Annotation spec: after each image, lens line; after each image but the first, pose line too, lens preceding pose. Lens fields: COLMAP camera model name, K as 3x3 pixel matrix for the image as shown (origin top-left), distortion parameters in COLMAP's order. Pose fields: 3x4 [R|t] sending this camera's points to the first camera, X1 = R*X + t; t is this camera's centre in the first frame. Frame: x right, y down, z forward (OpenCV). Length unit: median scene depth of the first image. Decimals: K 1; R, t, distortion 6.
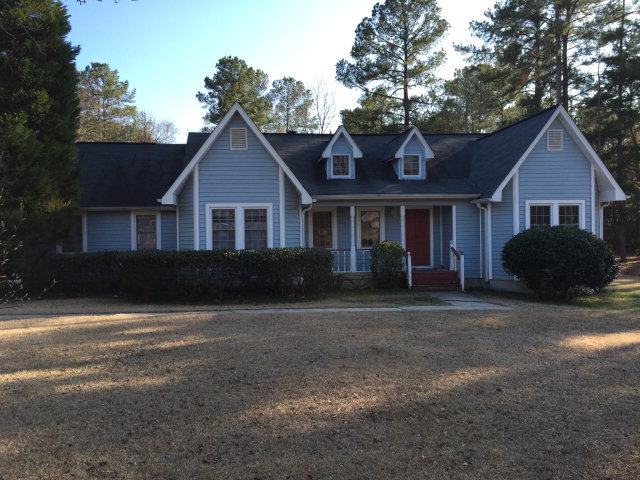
lens RADIAL K [[544.9, 0, 320.0], [0, 544.9, 241.5], [0, 0, 1]] dist [0.087757, -0.107511]
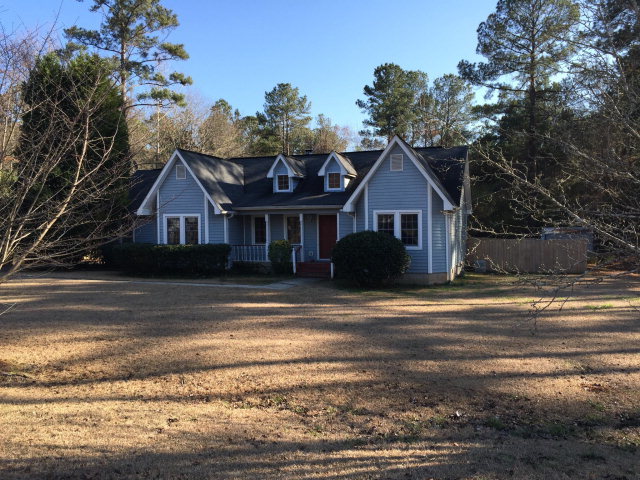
lens RADIAL K [[544.9, 0, 321.7], [0, 544.9, 238.5], [0, 0, 1]] dist [0.087757, -0.107511]
pose [[0.902208, 0.016036, -0.431003, 0.247533], [-0.008342, 0.999770, 0.019734, -0.009873], [0.431220, -0.014208, 0.902135, -0.063479]]
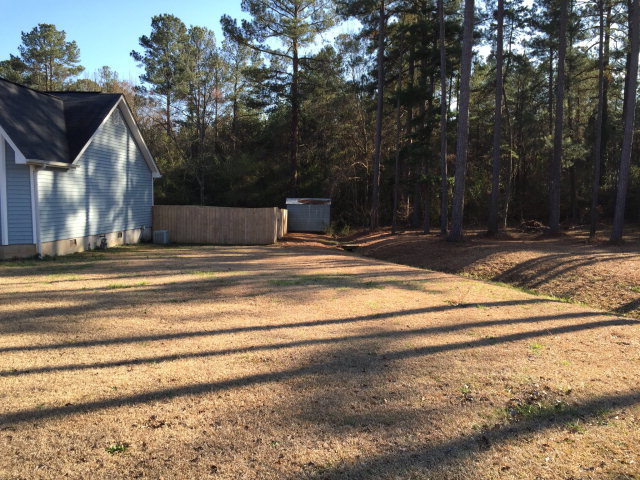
lens RADIAL K [[544.9, 0, 324.0], [0, 544.9, 240.5], [0, 0, 1]] dist [0.087757, -0.107511]
pose [[0.985783, 0.041569, -0.162803, 0.375524], [-0.030506, 0.997089, 0.069879, -0.007664], [0.165233, -0.063919, 0.984181, 0.044427]]
